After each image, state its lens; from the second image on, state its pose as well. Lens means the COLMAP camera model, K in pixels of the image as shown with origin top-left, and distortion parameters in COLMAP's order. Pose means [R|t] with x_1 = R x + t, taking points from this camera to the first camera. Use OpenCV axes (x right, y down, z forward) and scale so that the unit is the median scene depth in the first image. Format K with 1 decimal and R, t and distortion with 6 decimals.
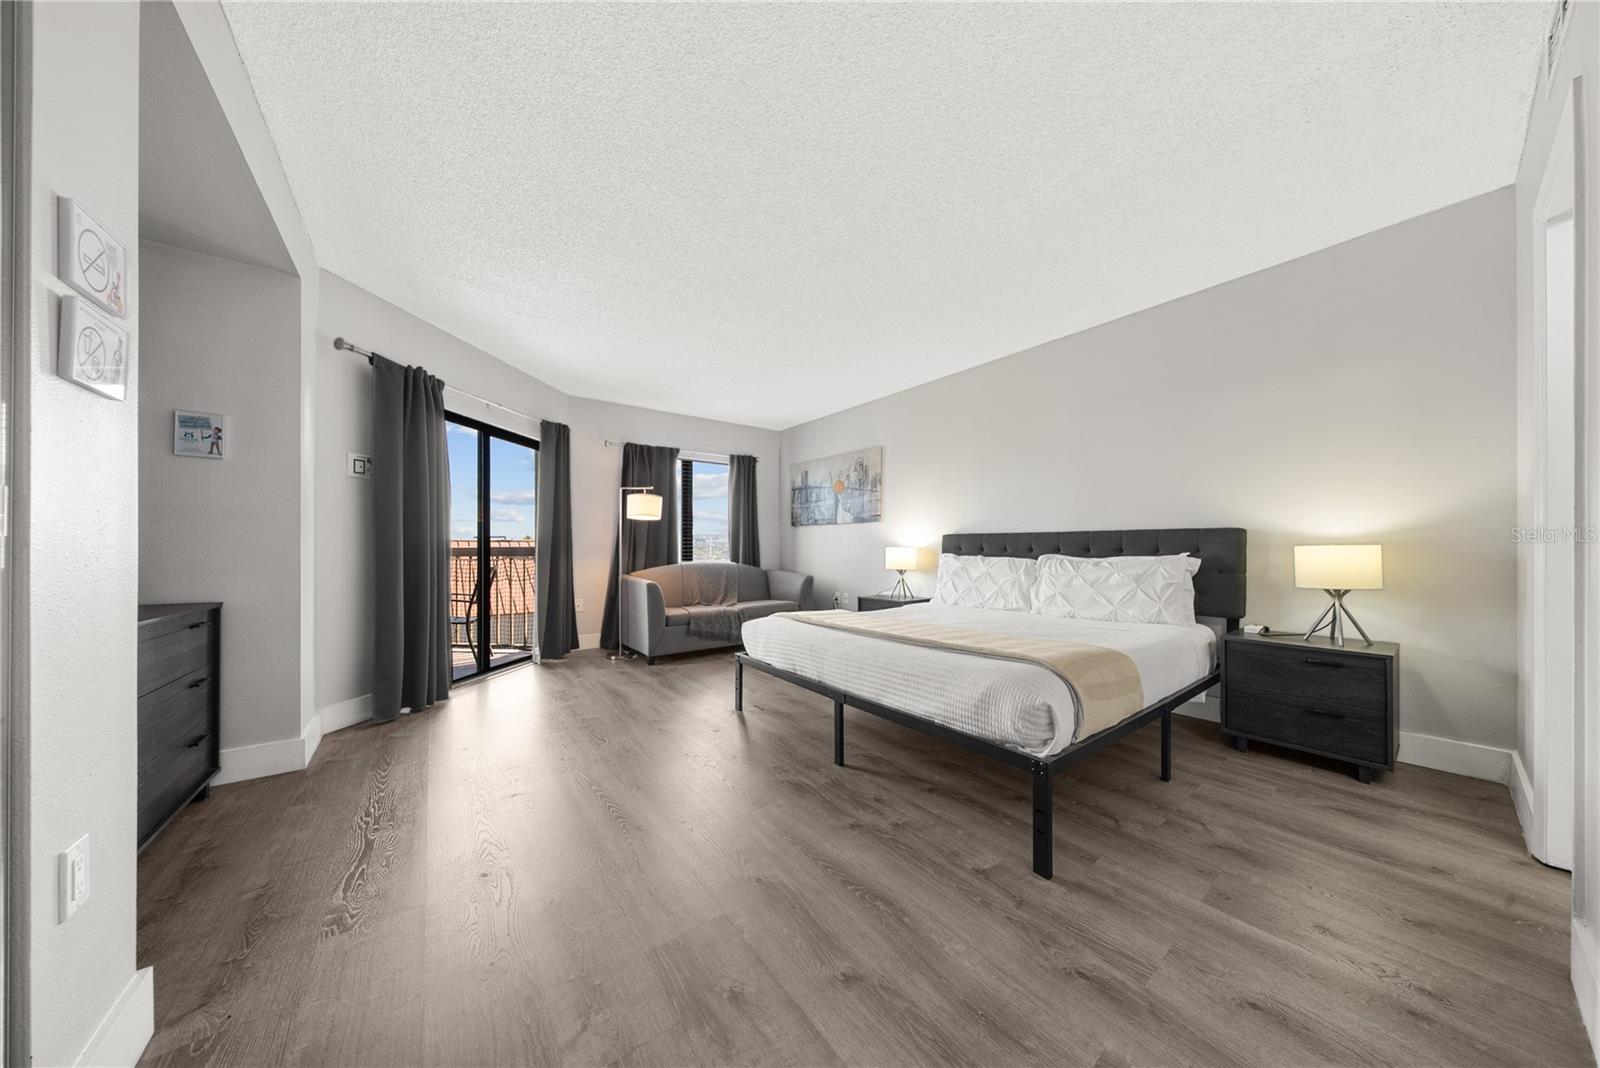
lens RADIAL K [[486.0, 0, 802.4], [0, 486.0, 544.9], [0, 0, 1]] dist [0.000725, -0.000058]
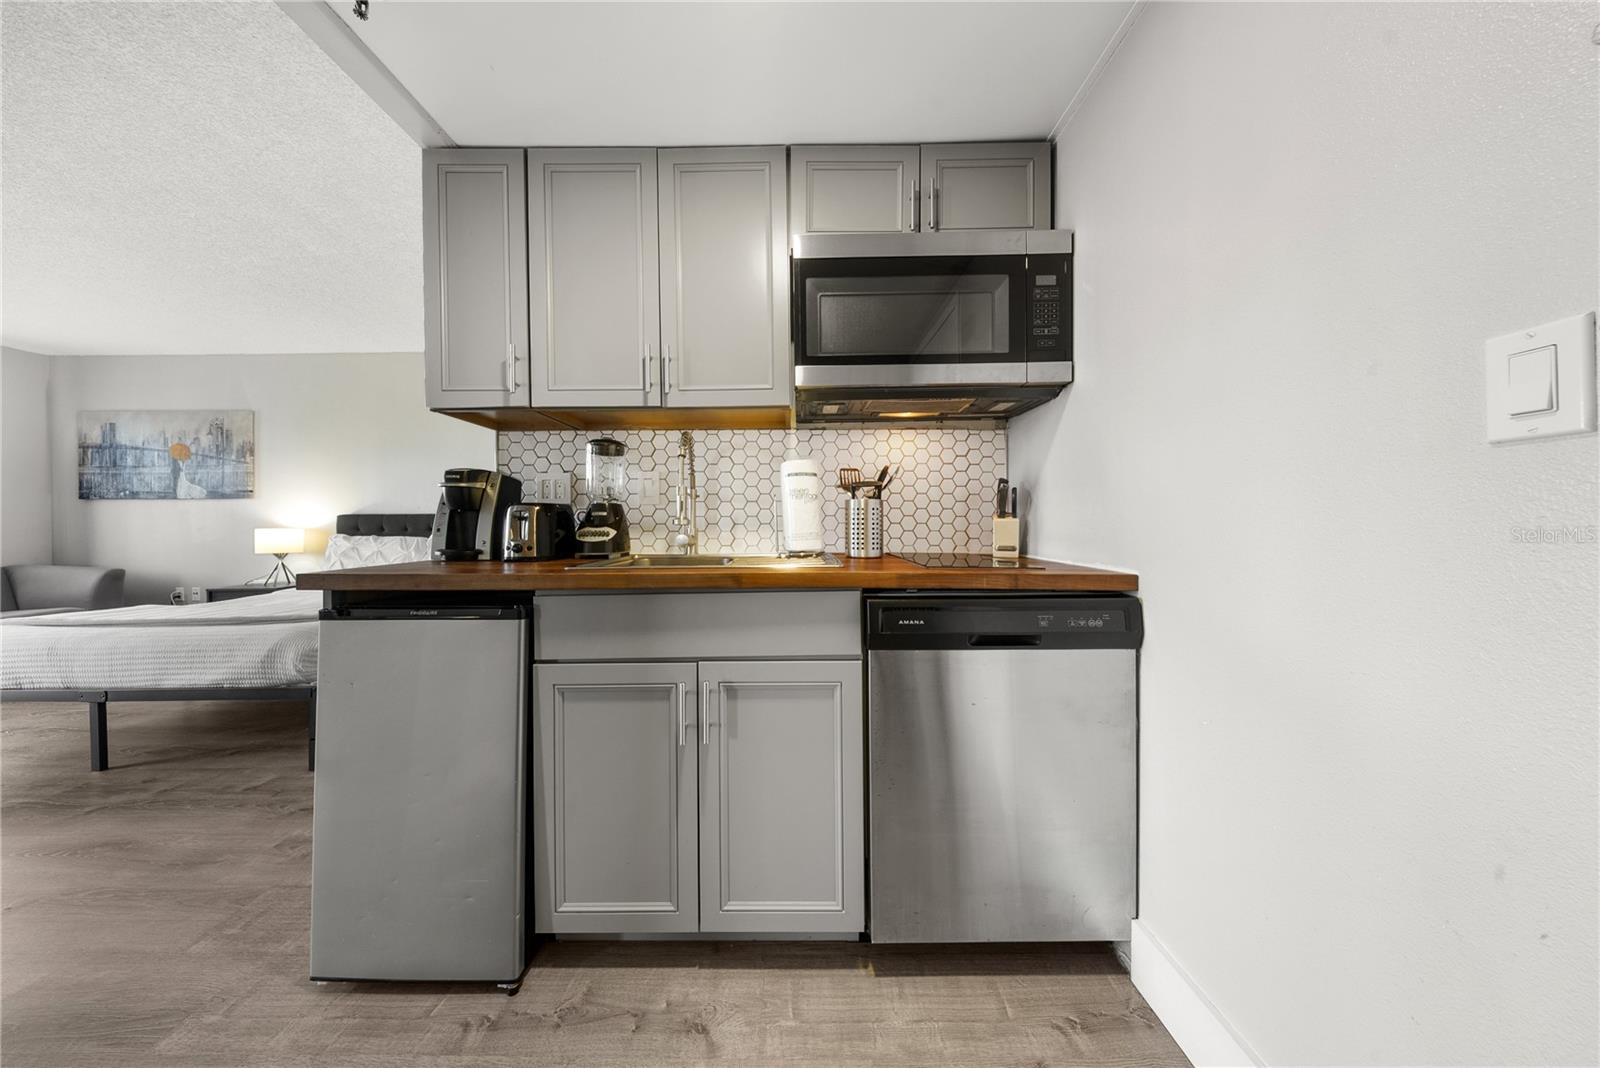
lens RADIAL K [[474.4, 0, 797.8], [0, 474.4, 524.7], [0, 0, 1]] dist [-0.000516, -0.001072]
pose [[0.607187, -0.010243, 0.794493, 0.086639], [0.004346, 0.999945, 0.009570, -0.005928], [-0.794547, -0.002358, 0.607198, -0.288174]]
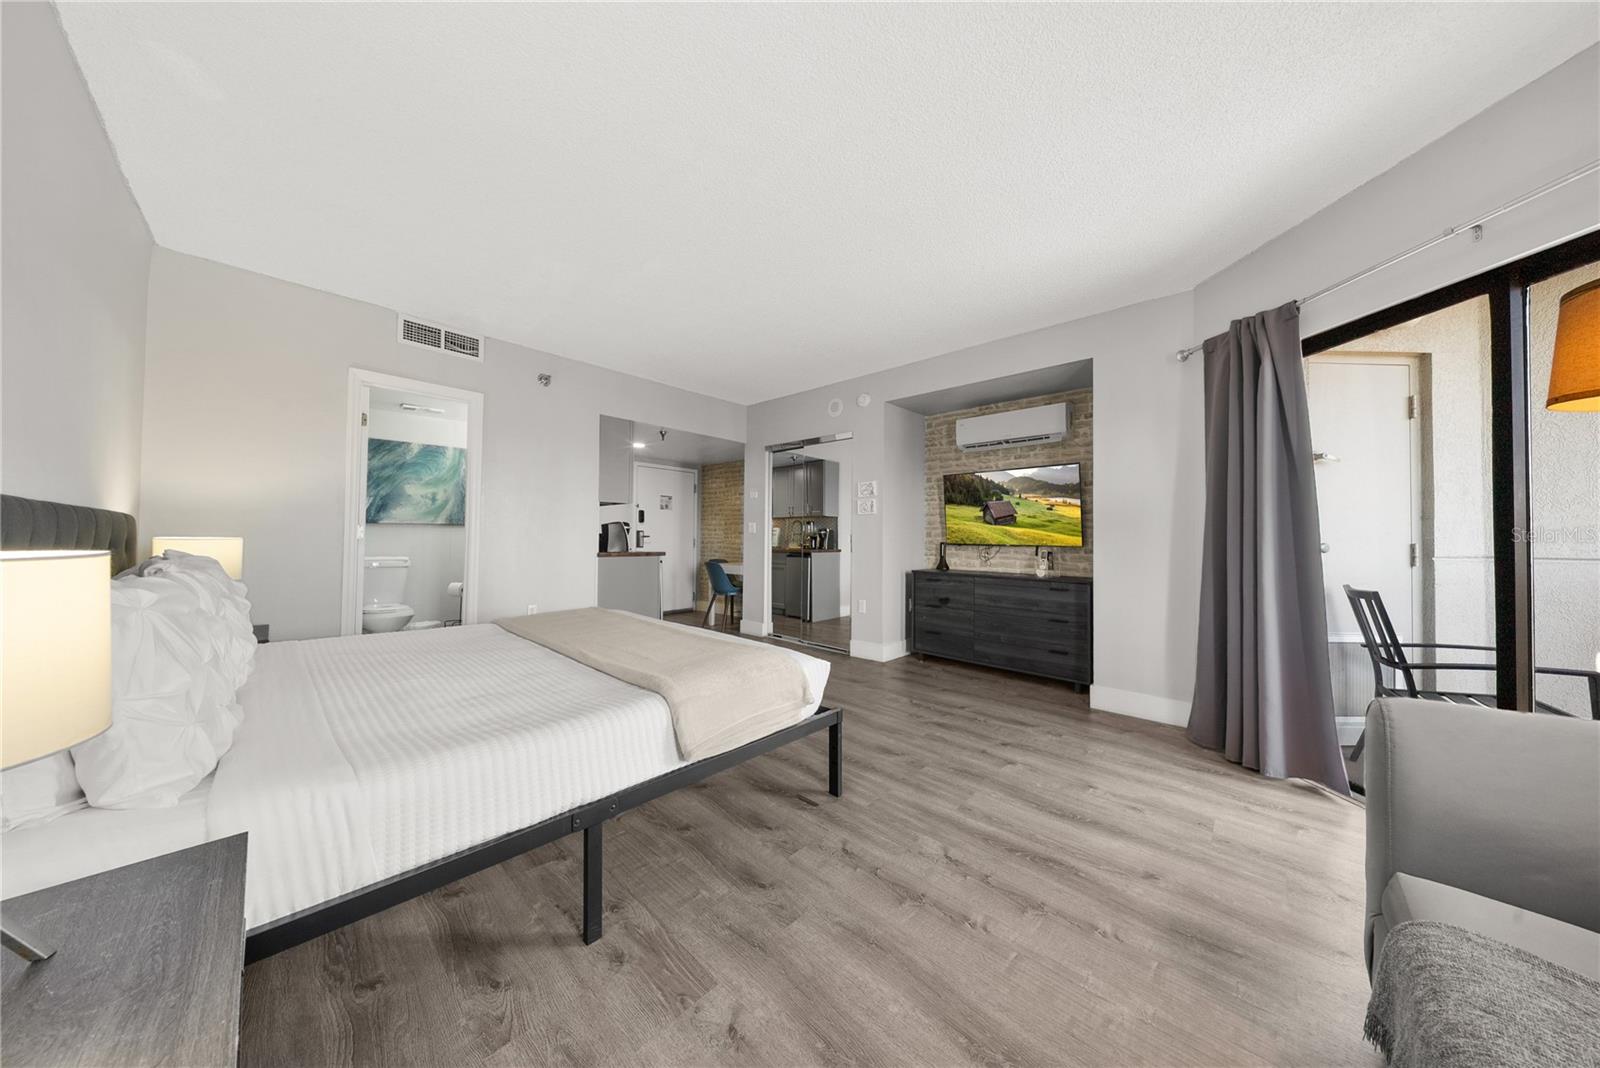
lens RADIAL K [[487.8, 0, 800.0], [0, 487.8, 534.0], [0, 0, 1]] dist [-0.000235, -0.000054]
pose [[-0.984793, -0.013928, -0.173175, 0.020550], [-0.010466, 0.999727, -0.020886, 0.001719], [0.173419, -0.018756, -0.984670, 1.092630]]
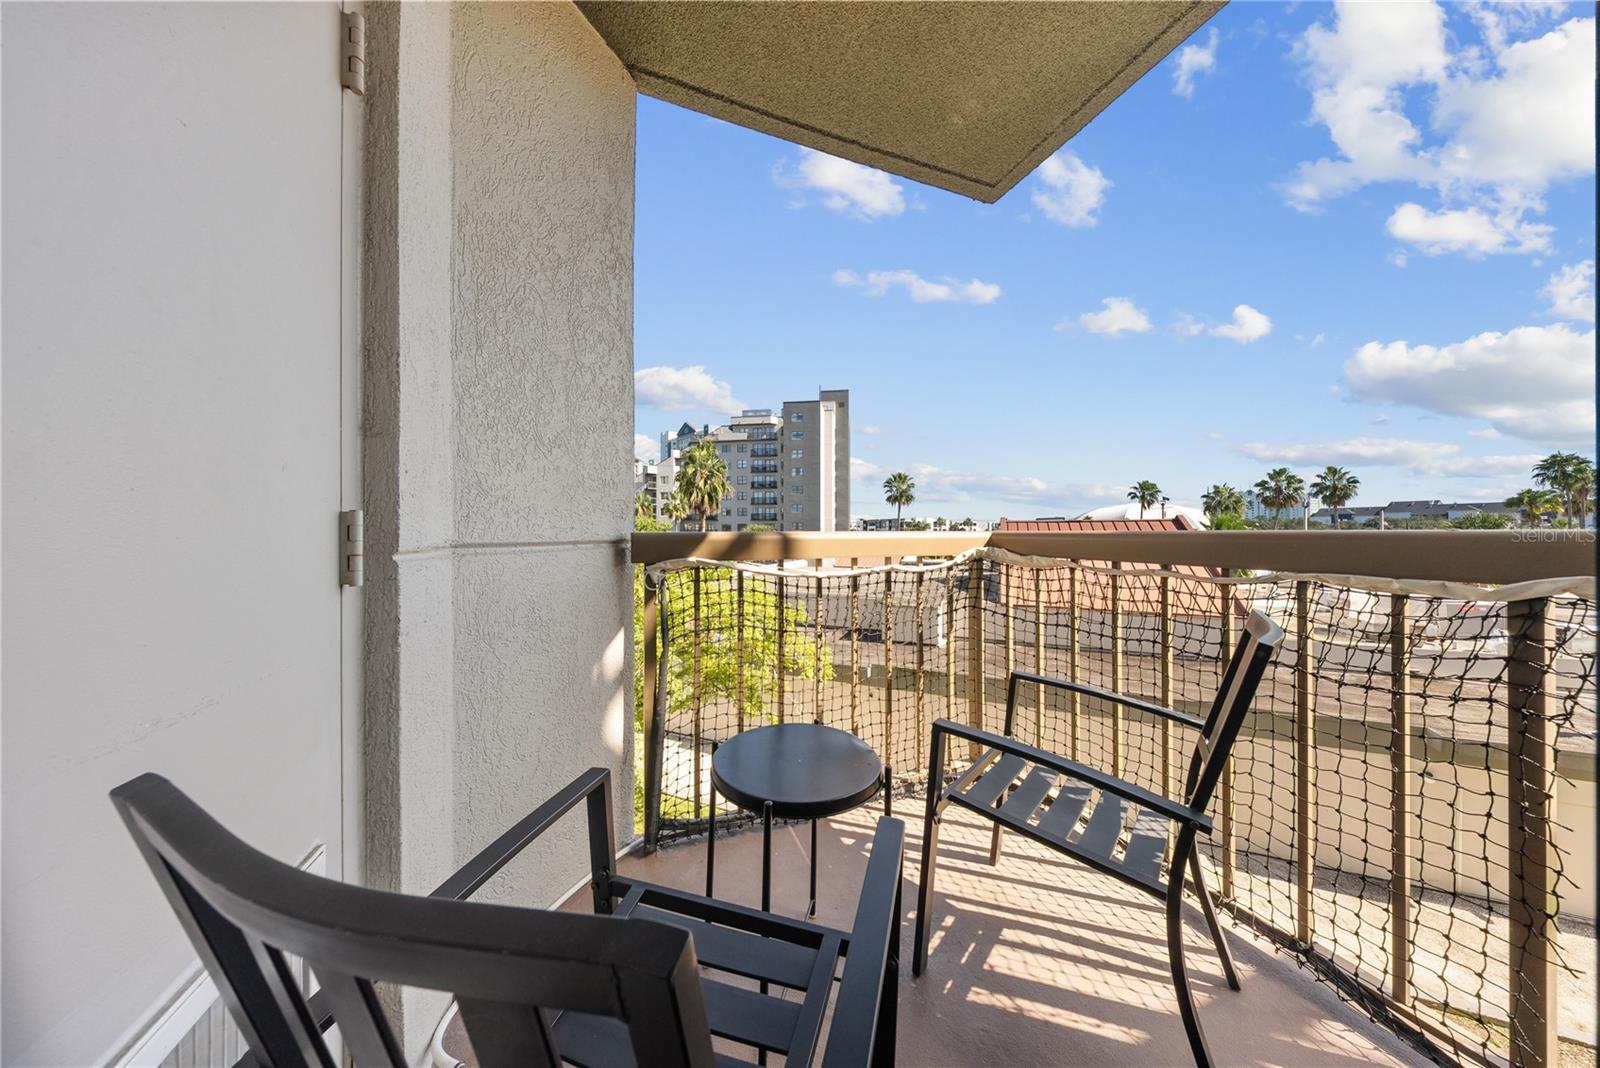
lens RADIAL K [[474.4, 0, 797.8], [0, 474.4, 524.7], [0, 0, 1]] dist [-0.000516, -0.001072]
pose [[0.485068, -0.012060, -0.874393, -0.551923], [0.008826, 0.999921, -0.008895, 0.001662], [0.874432, -0.003403, 0.485137, 0.720895]]
